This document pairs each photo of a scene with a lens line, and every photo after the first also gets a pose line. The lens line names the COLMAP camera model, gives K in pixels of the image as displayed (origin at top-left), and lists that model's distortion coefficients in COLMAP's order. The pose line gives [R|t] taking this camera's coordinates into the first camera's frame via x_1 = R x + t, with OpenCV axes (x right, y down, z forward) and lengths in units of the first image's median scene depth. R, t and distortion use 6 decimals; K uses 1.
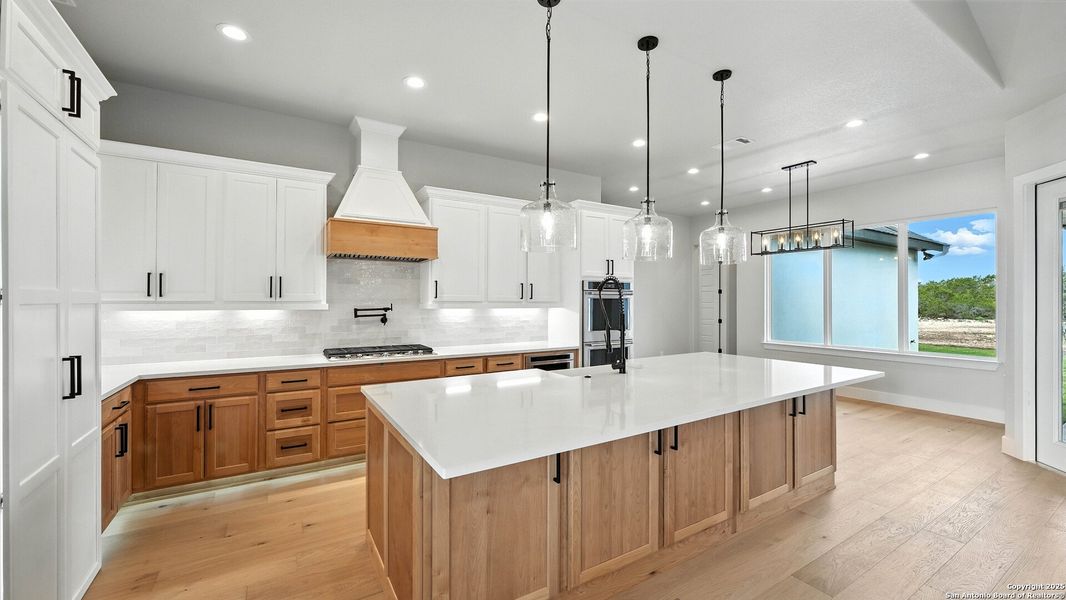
lens RADIAL K [[428.8, 0, 532.5], [0, 428.8, 299.7], [0, 0, 1]] dist [-0.002301, 0.000459]
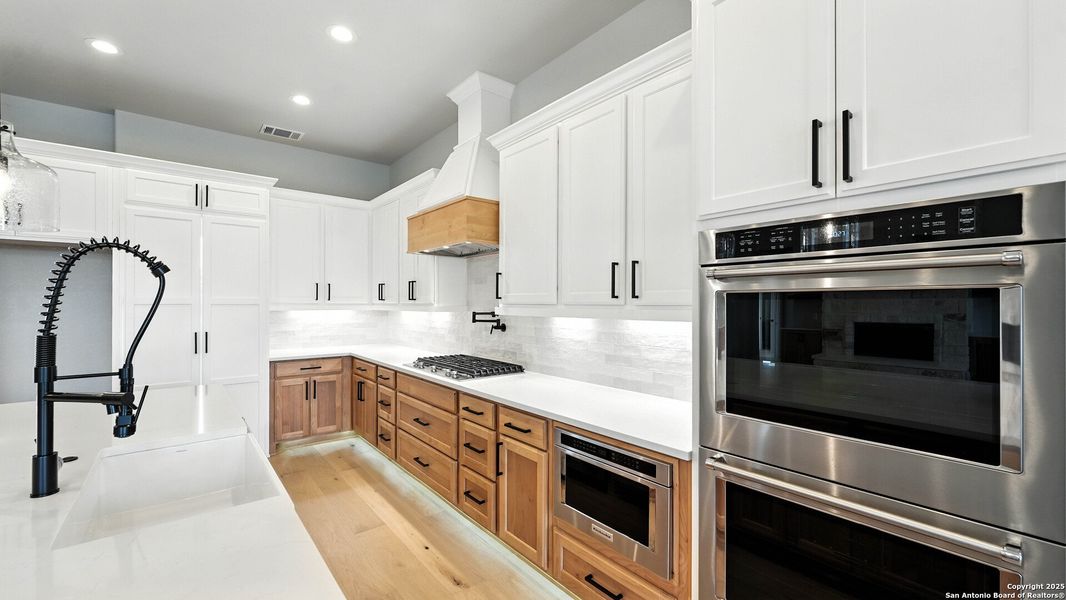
lens RADIAL K [[428.8, 0, 531.4], [0, 428.8, 301.8], [0, 0, 1]] dist [-0.002301, 0.000459]
pose [[0.138687, -0.005046, -0.990323, 0.490698], [0.000985, 0.999987, -0.004958, 0.004632], [0.990336, -0.000288, 0.138691, 1.059207]]
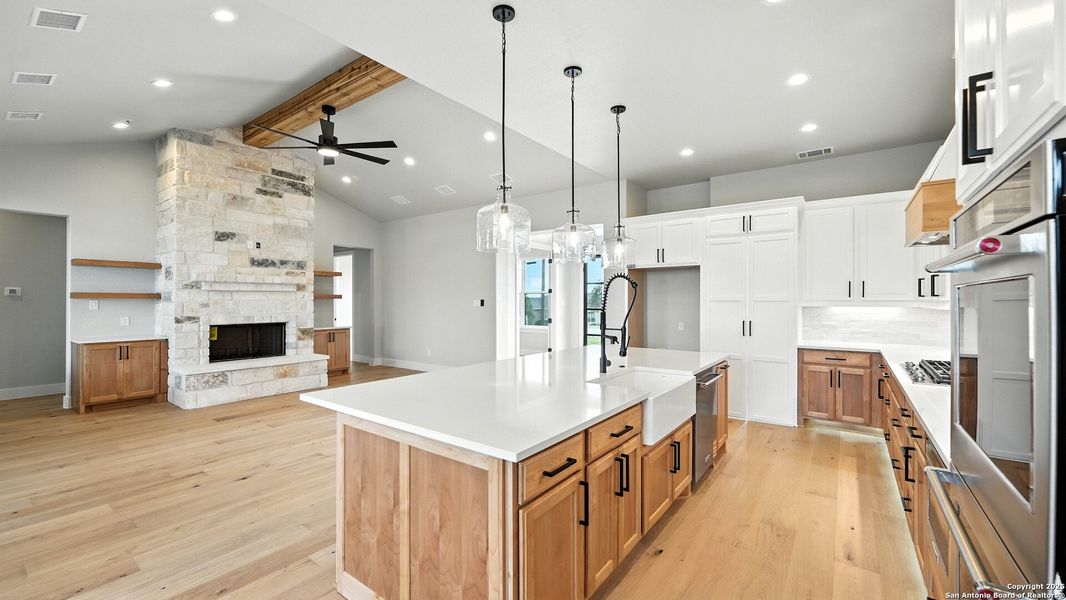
lens RADIAL K [[428.8, 0, 533.3], [0, 428.8, 298.2], [0, 0, 1]] dist [-0.002301, 0.000459]
pose [[-0.926334, -0.002520, -0.376694, 0.564850], [0.000286, 0.999973, -0.007394, 0.005825], [0.376702, -0.006957, -0.926308, 1.438146]]
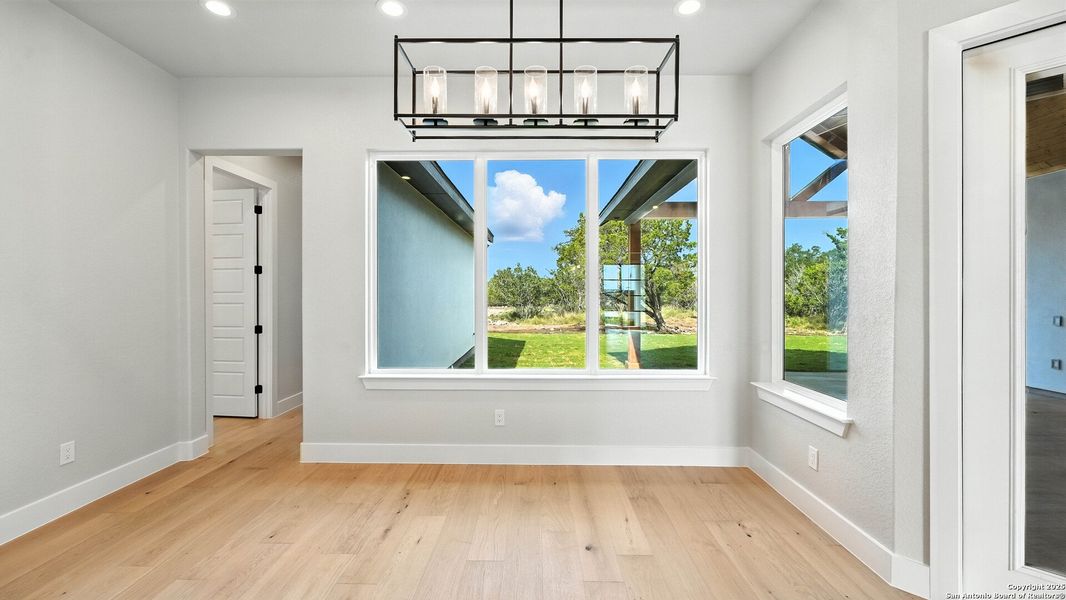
lens RADIAL K [[428.8, 0, 525.5], [0, 428.8, 300.0], [0, 0, 1]] dist [-0.002301, 0.000459]
pose [[0.546279, -0.015760, 0.837455, 0.464957], [0.002125, 0.999846, 0.017431, 0.014504], [-0.837600, -0.007743, 0.546229, 1.130856]]
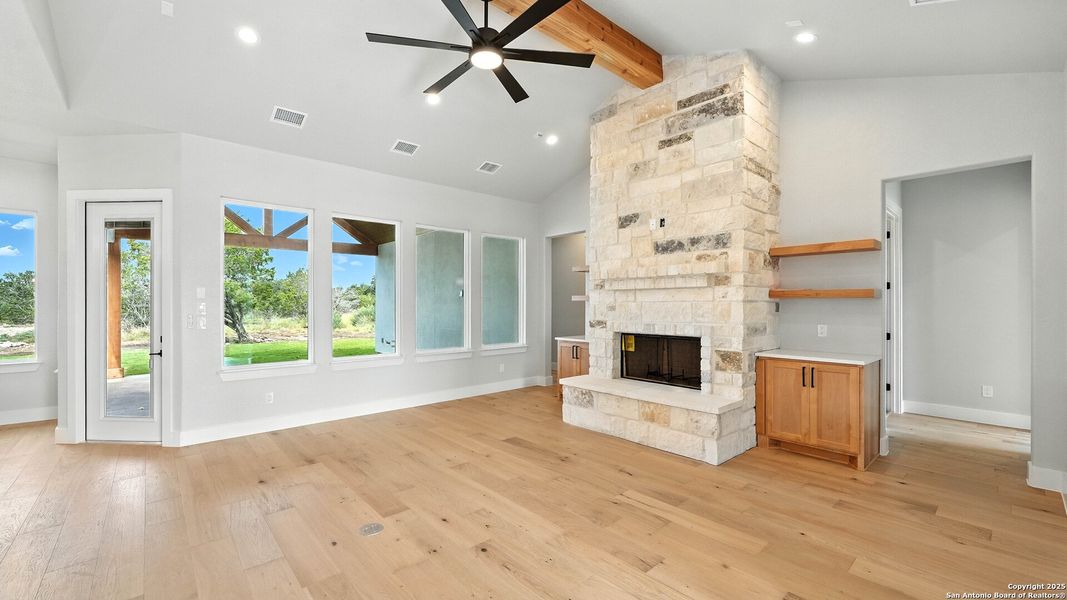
lens RADIAL K [[429.2, 0, 531.5], [0, 429.2, 304.0], [0, 0, 1]] dist [-0.002301, 0.000459]
pose [[-0.170440, -0.001994, 0.985366, -0.170978], [-0.000146, 0.999998, 0.001998, 0.004697], [-0.985368, 0.000197, -0.170440, 0.007334]]
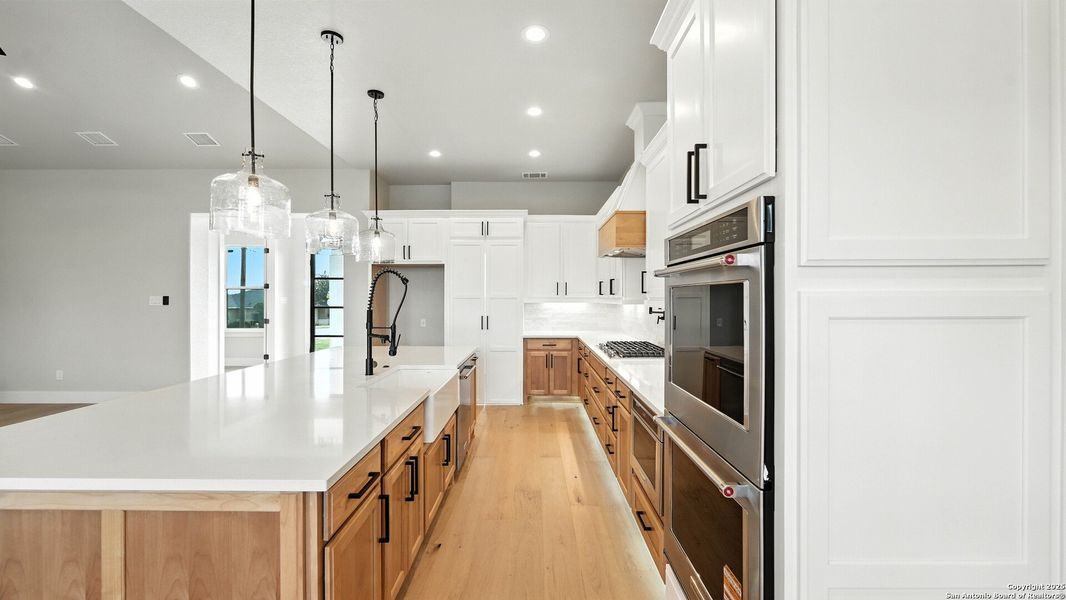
lens RADIAL K [[428.8, 0, 532.9], [0, 428.8, 296.0], [0, 0, 1]] dist [-0.002301, 0.000459]
pose [[-0.524933, -0.005491, -0.851126, 0.621489], [0.000478, 0.999977, -0.006747, 0.007463], [0.851144, -0.003948, -0.524918, 1.377294]]
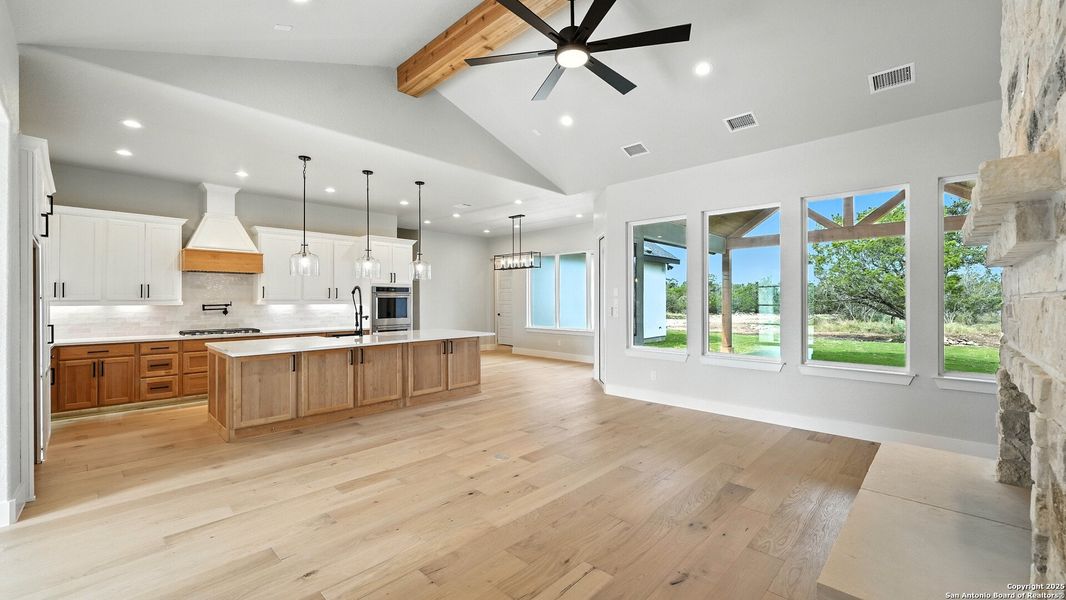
lens RADIAL K [[428.8, 0, 532.0], [0, 428.8, 299.8], [0, 0, 1]] dist [-0.002301, 0.000459]
pose [[0.968931, -0.003009, 0.247311, 0.370314], [0.002626, 0.999995, 0.001877, 0.003545], [-0.247316, -0.001169, 0.968934, -0.828379]]
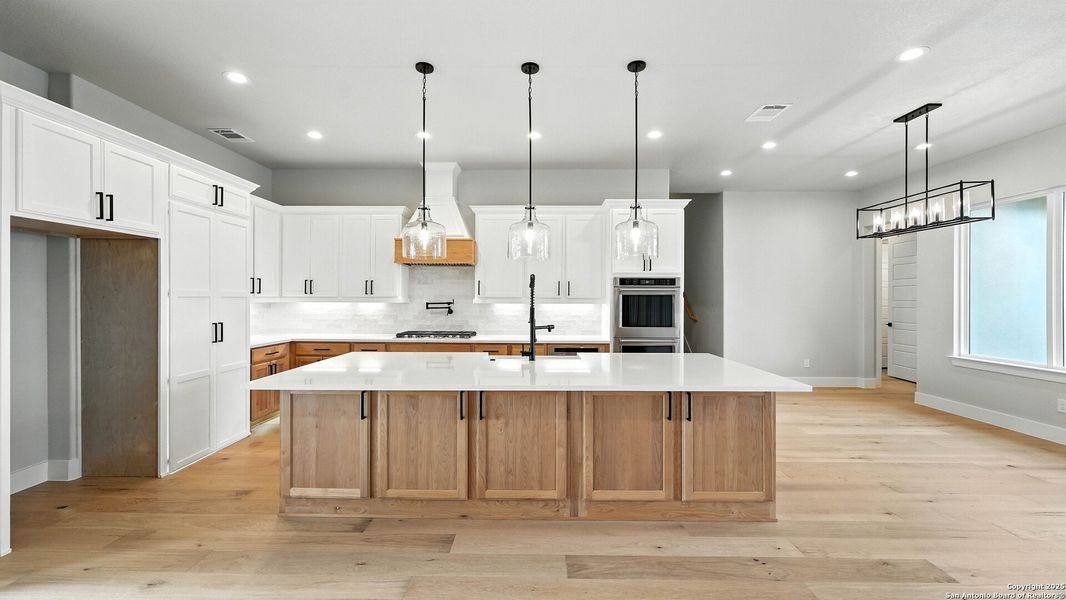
lens RADIAL K [[428.8, 0, 527.9], [0, 428.8, 296.5], [0, 0, 1]] dist [-0.002301, 0.000459]
pose [[0.842043, 0.000832, -0.539410, 0.623562], [-0.001964, 0.999997, -0.001525, 0.003650], [0.539407, 0.002343, 0.842042, 0.033177]]
